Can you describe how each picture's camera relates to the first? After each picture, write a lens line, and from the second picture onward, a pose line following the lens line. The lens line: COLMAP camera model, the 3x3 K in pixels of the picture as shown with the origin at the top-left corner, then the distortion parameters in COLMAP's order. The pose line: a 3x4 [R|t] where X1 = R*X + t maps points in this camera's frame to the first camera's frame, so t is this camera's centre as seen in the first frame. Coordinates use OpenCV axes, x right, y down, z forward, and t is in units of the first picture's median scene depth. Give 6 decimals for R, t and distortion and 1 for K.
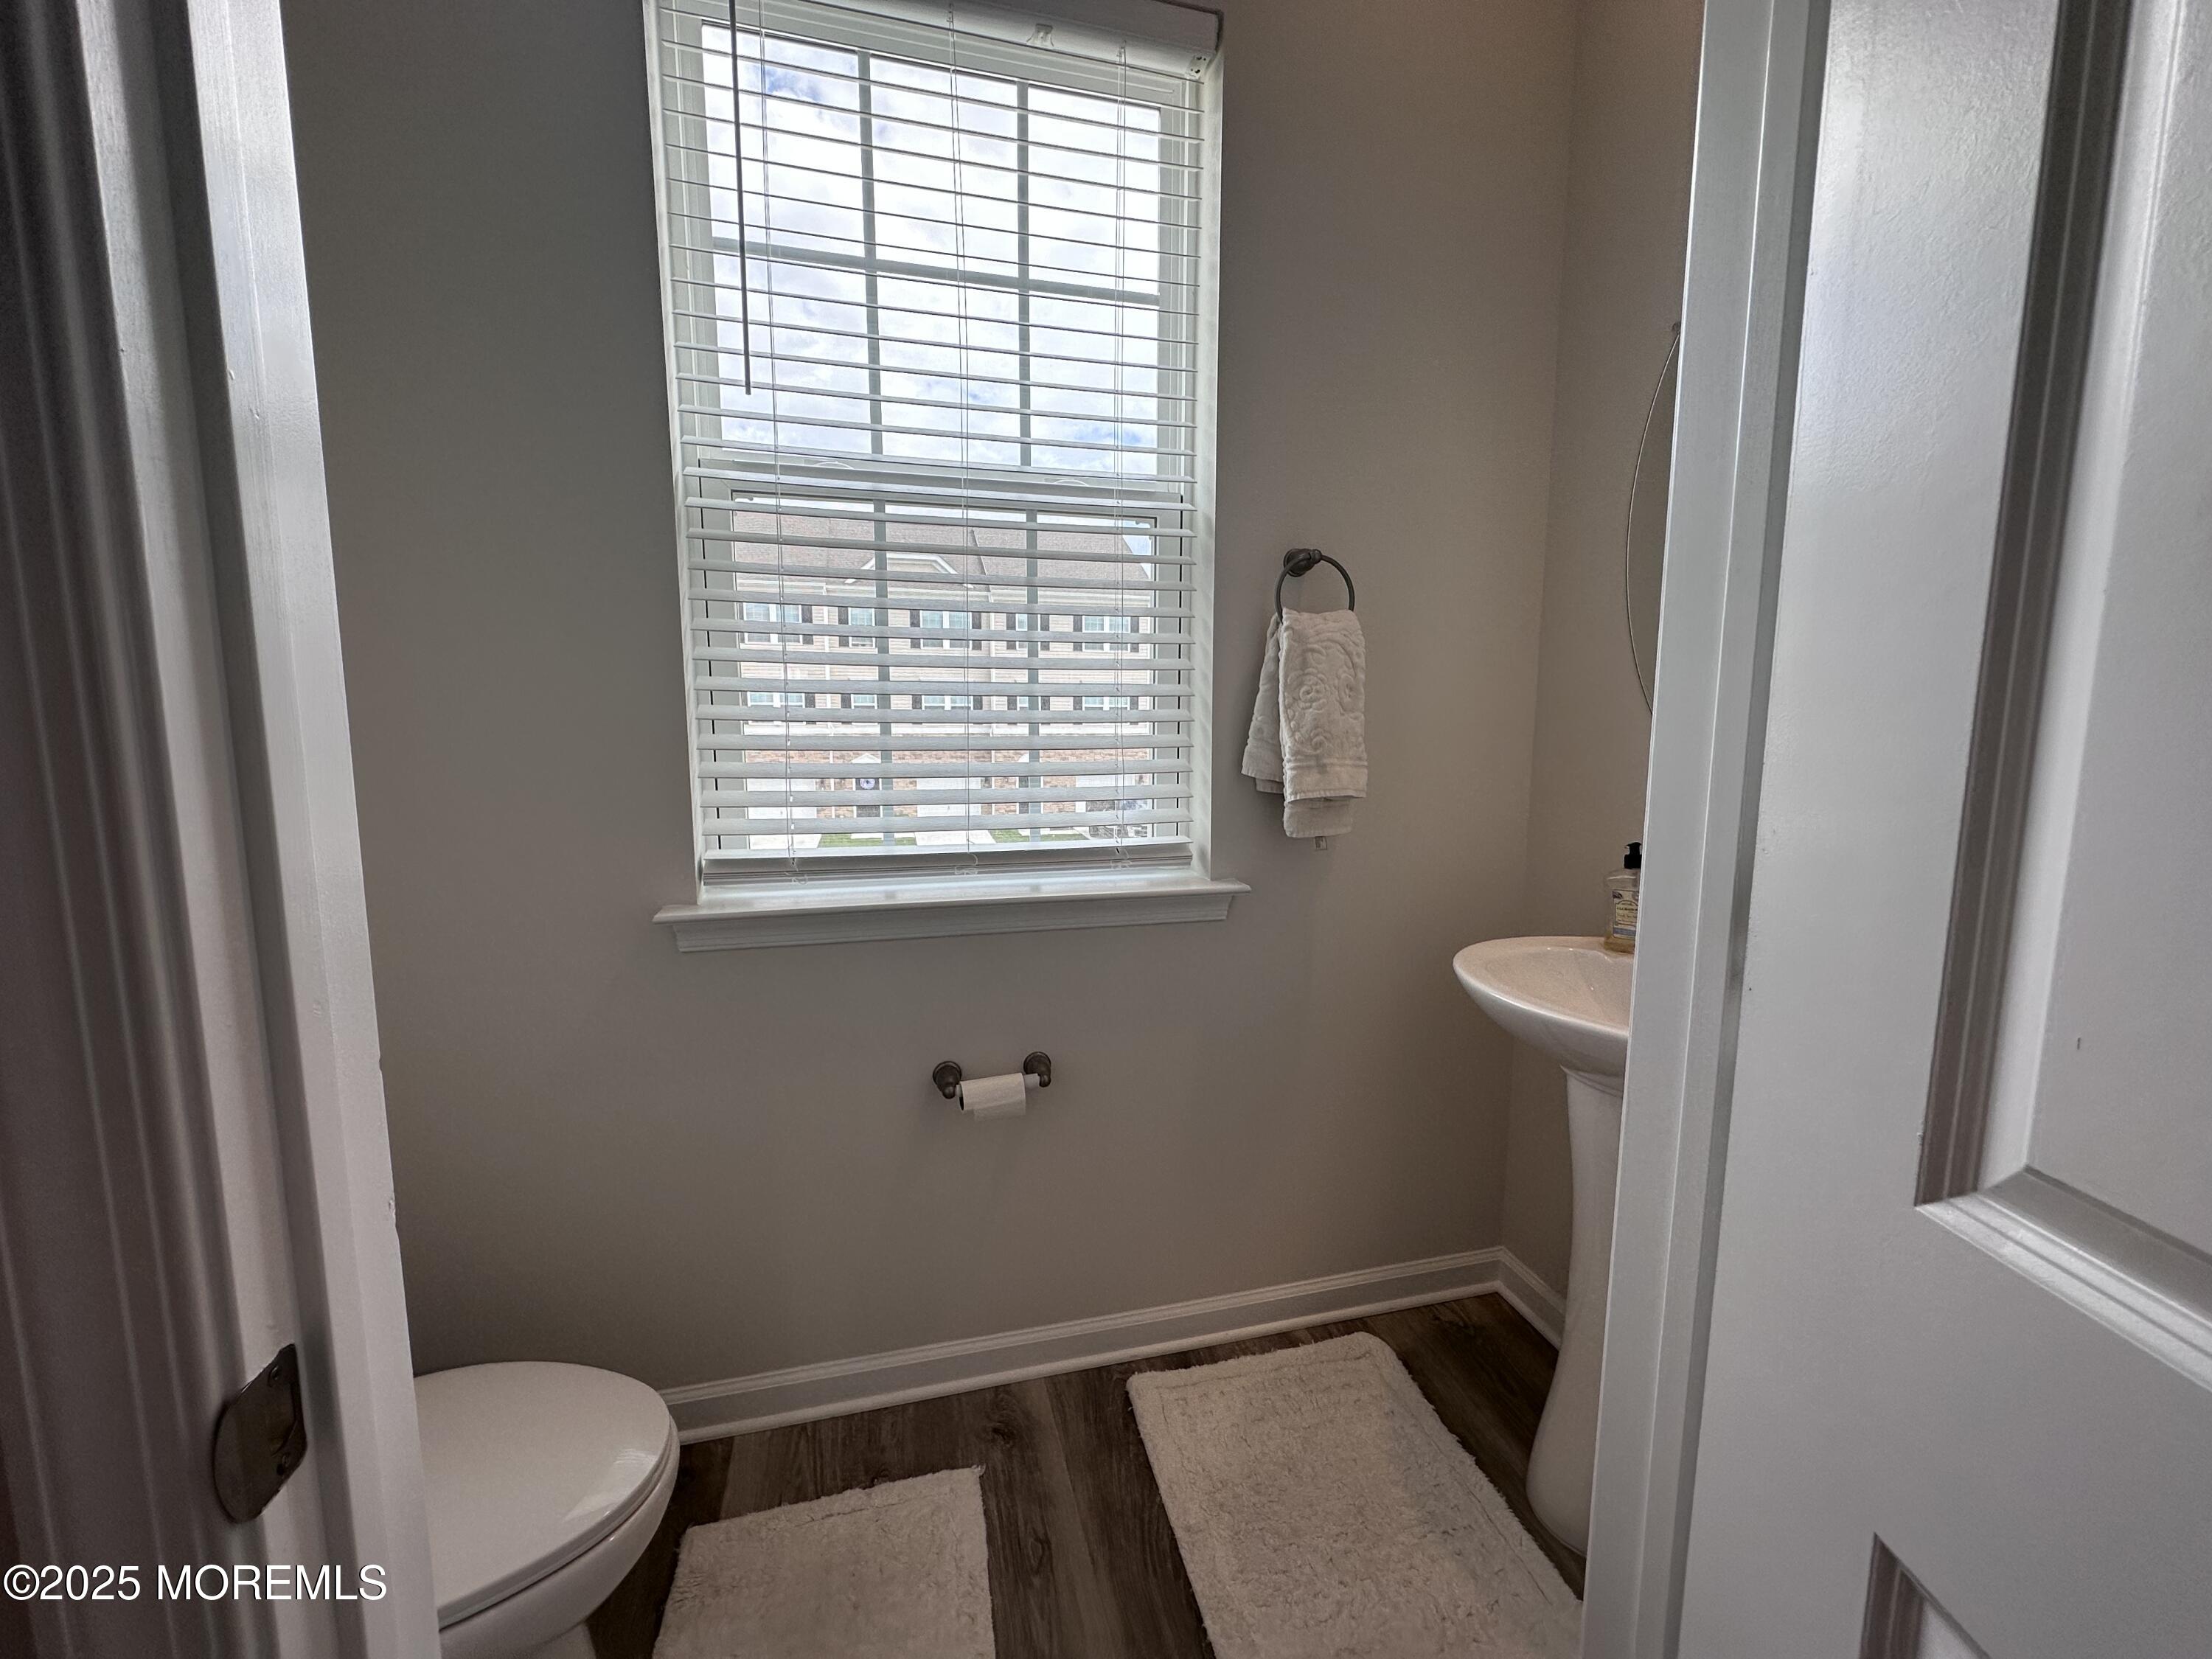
lens RADIAL K [[885.1, 0, 1106.0], [0, 885.1, 829.5], [0, 0, 1]] dist [-0.002678, 0.000619]
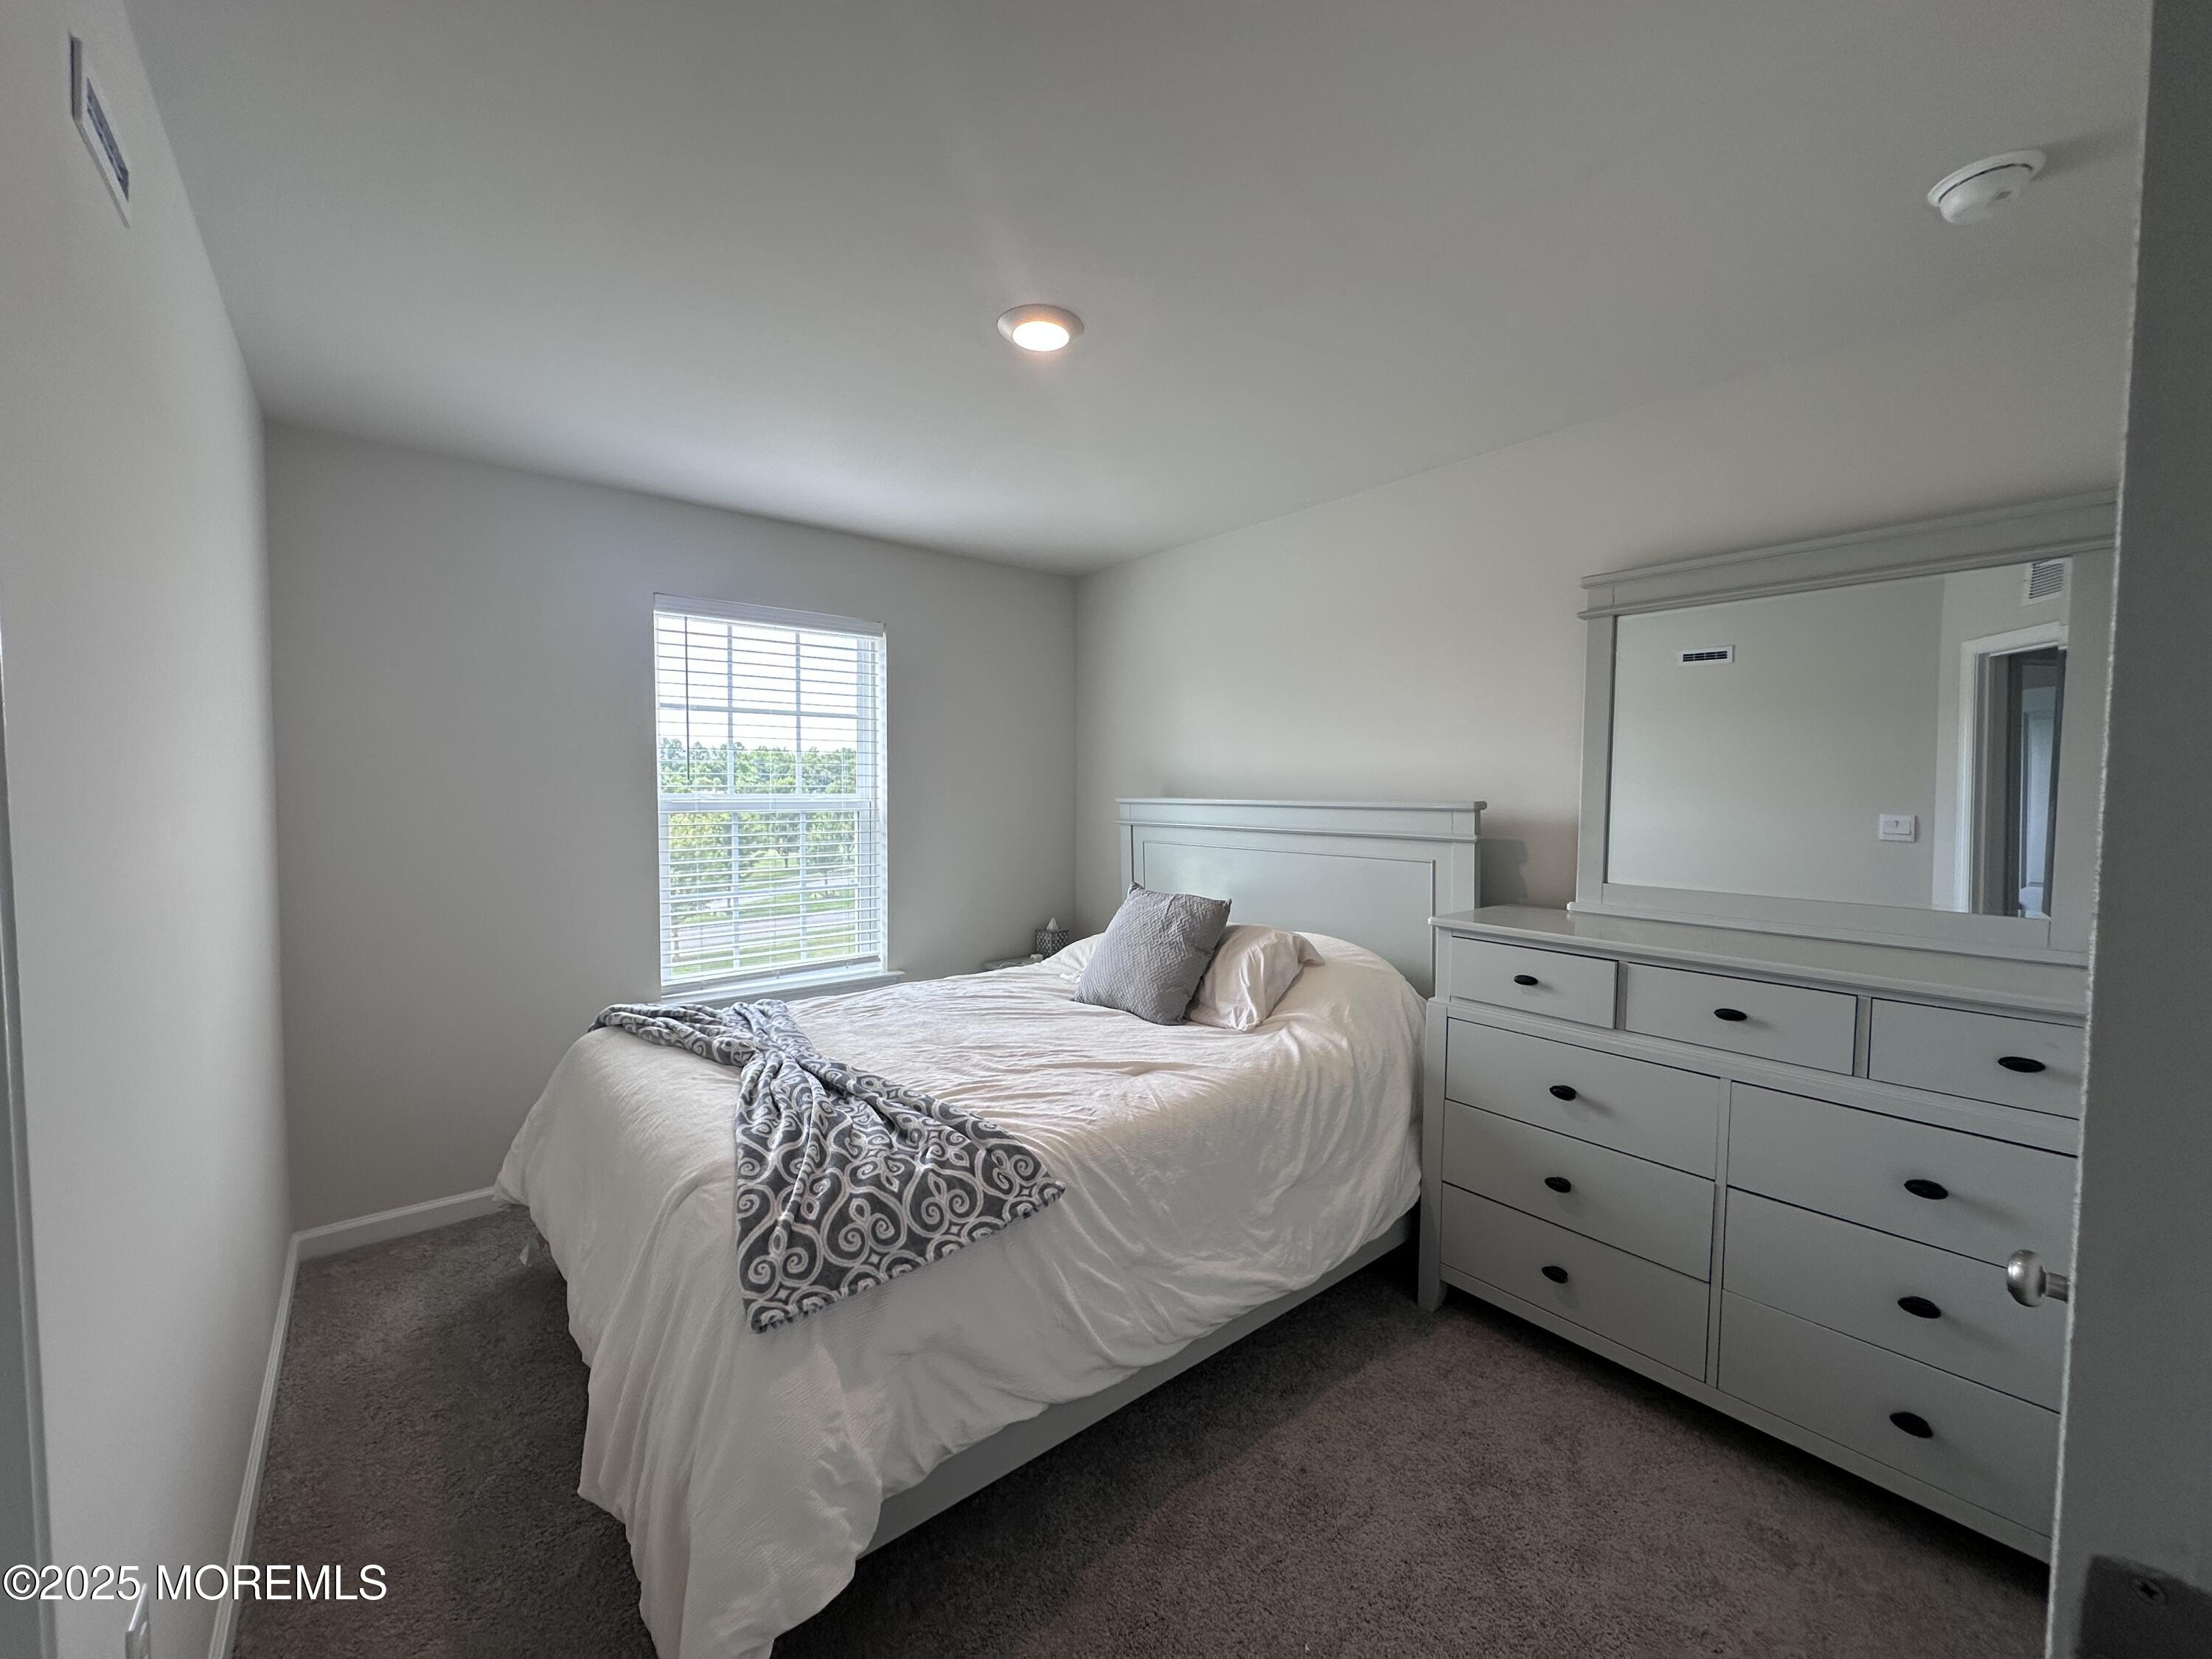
lens RADIAL K [[885.1, 0, 1106.0], [0, 885.1, 829.5], [0, 0, 1]] dist [-0.002678, 0.000619]
pose [[0.917906, -0.017082, 0.396430, -0.285312], [0.043292, 0.997420, -0.057261, -0.158147], [-0.394429, 0.069723, 0.916278, -1.430450]]
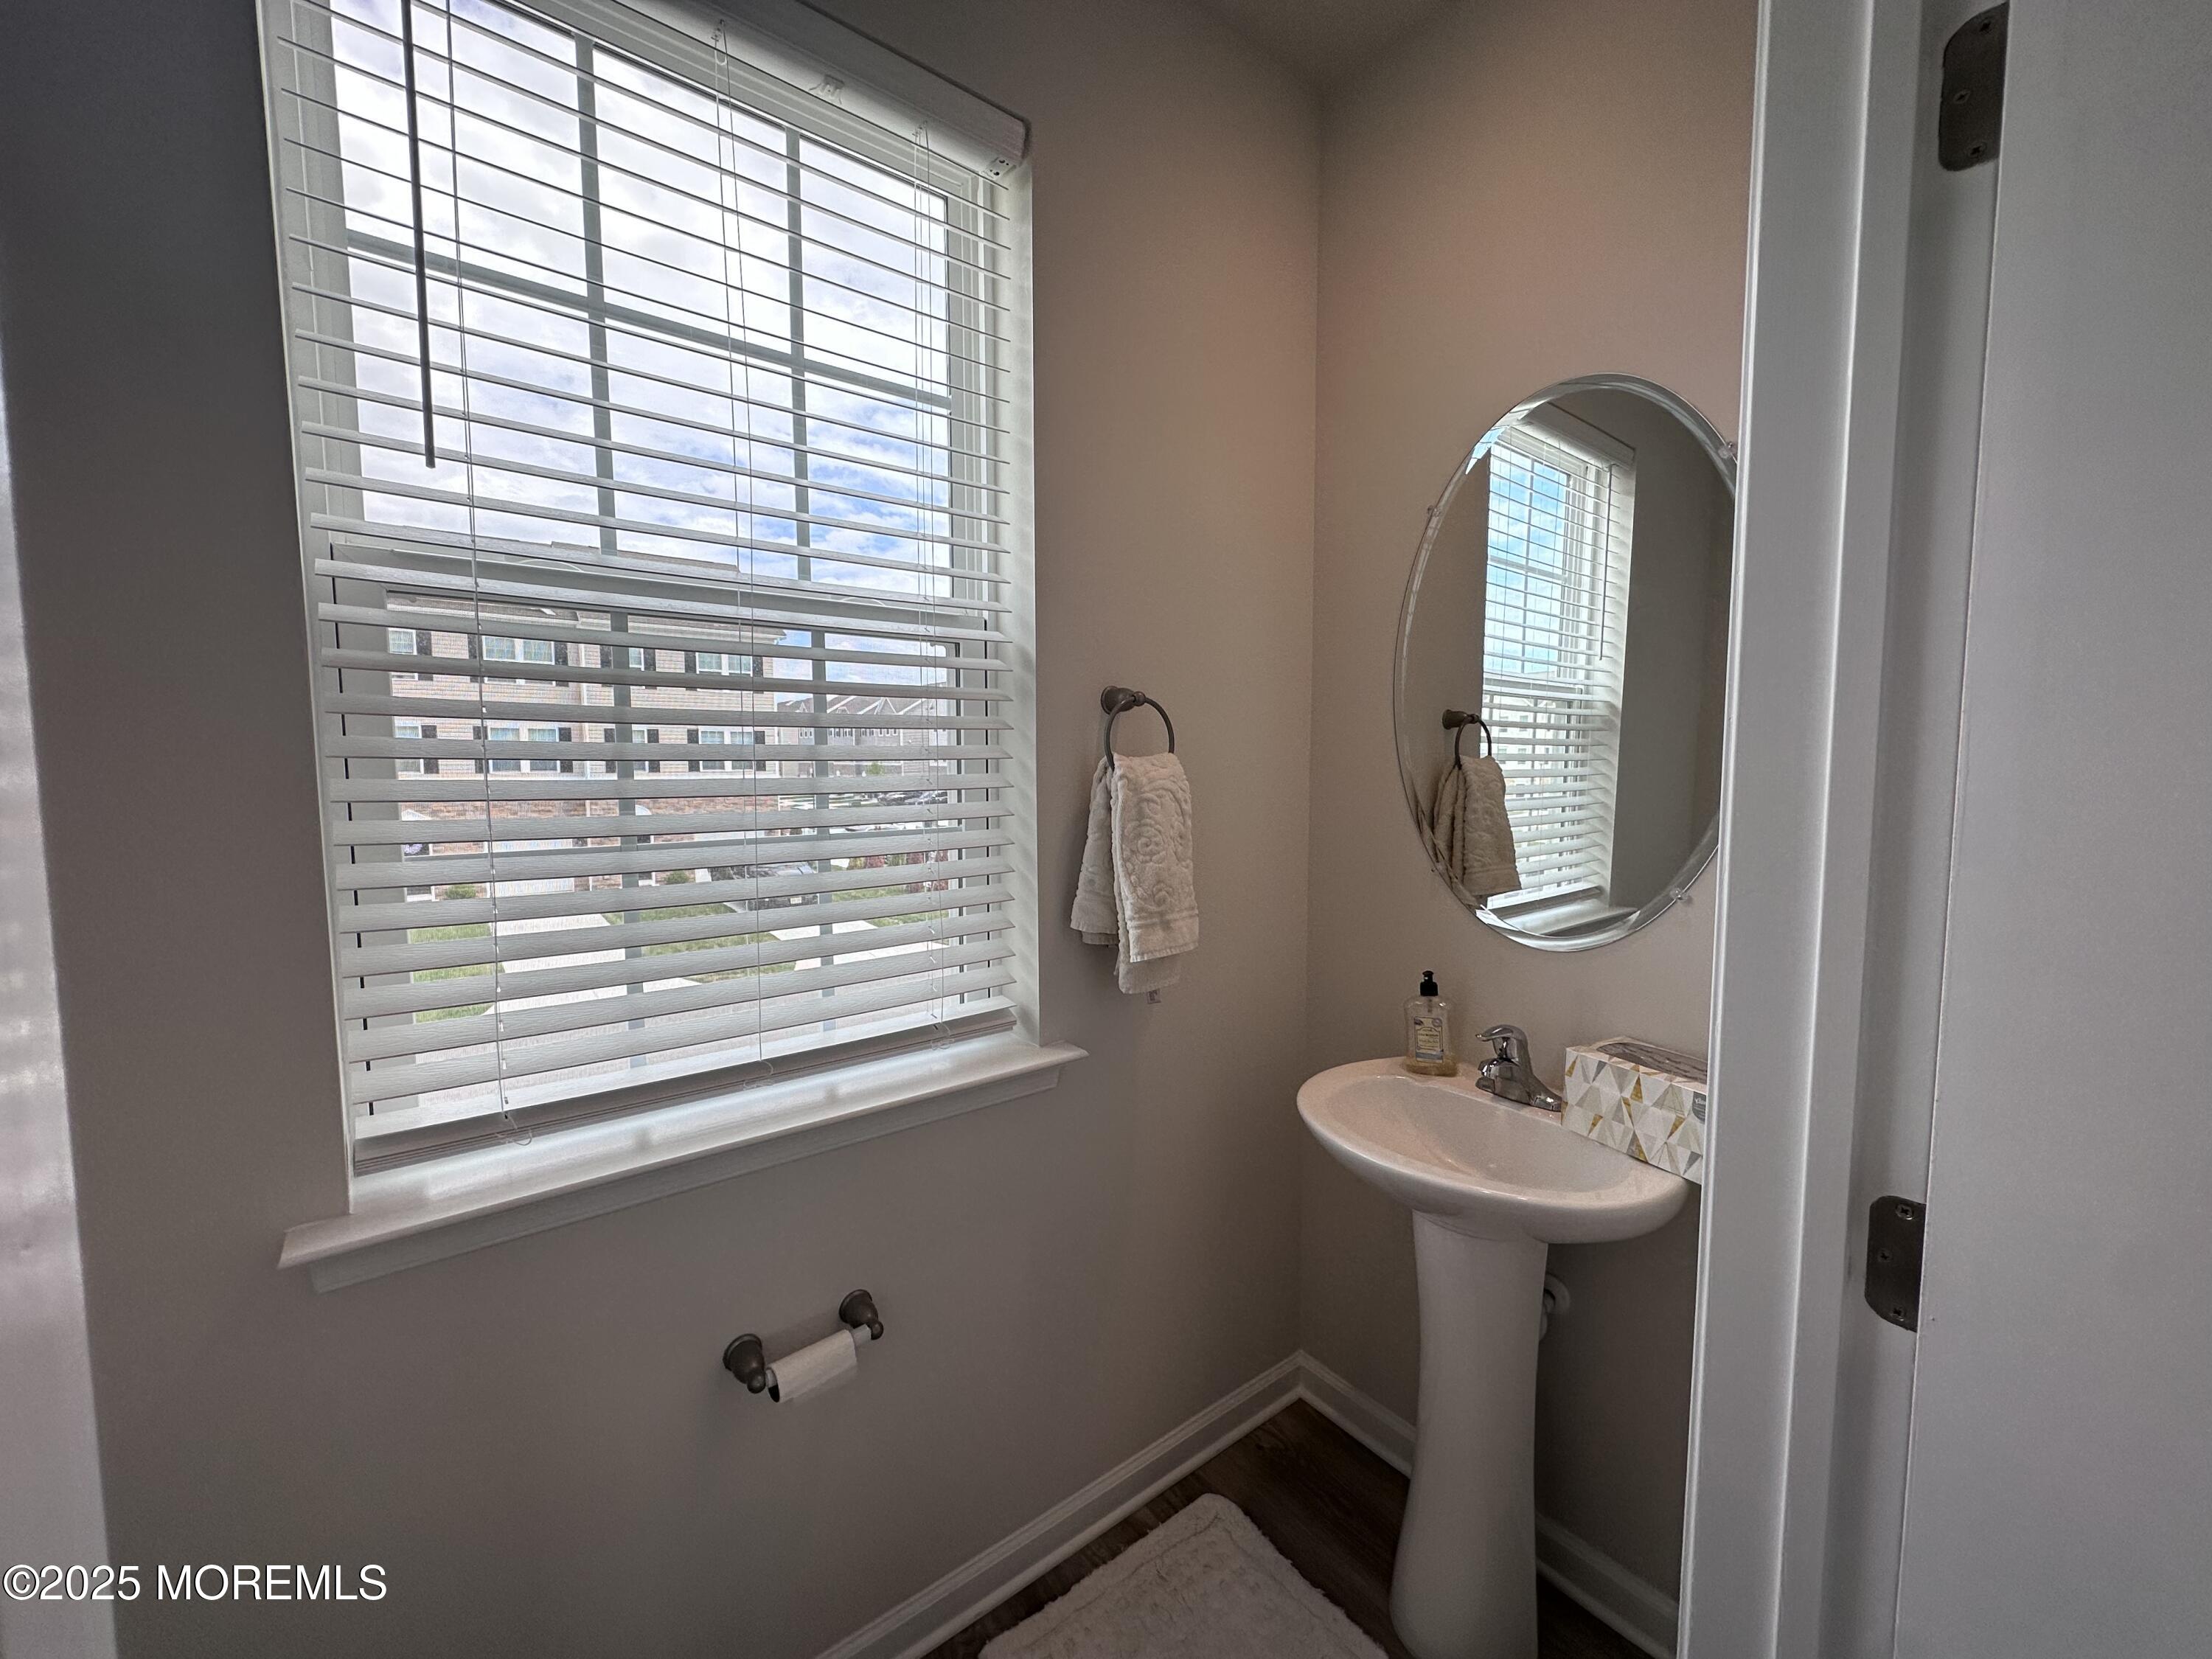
lens RADIAL K [[879.3, 0, 1106.0], [0, 879.3, 829.5], [0, 0, 1]] dist [-0.000674, -0.000003]
pose [[0.916393, -0.035705, 0.398683, -0.181405], [0.053559, 0.997995, -0.033730, -0.138404], [-0.396680, 0.052263, 0.916468, 0.150554]]
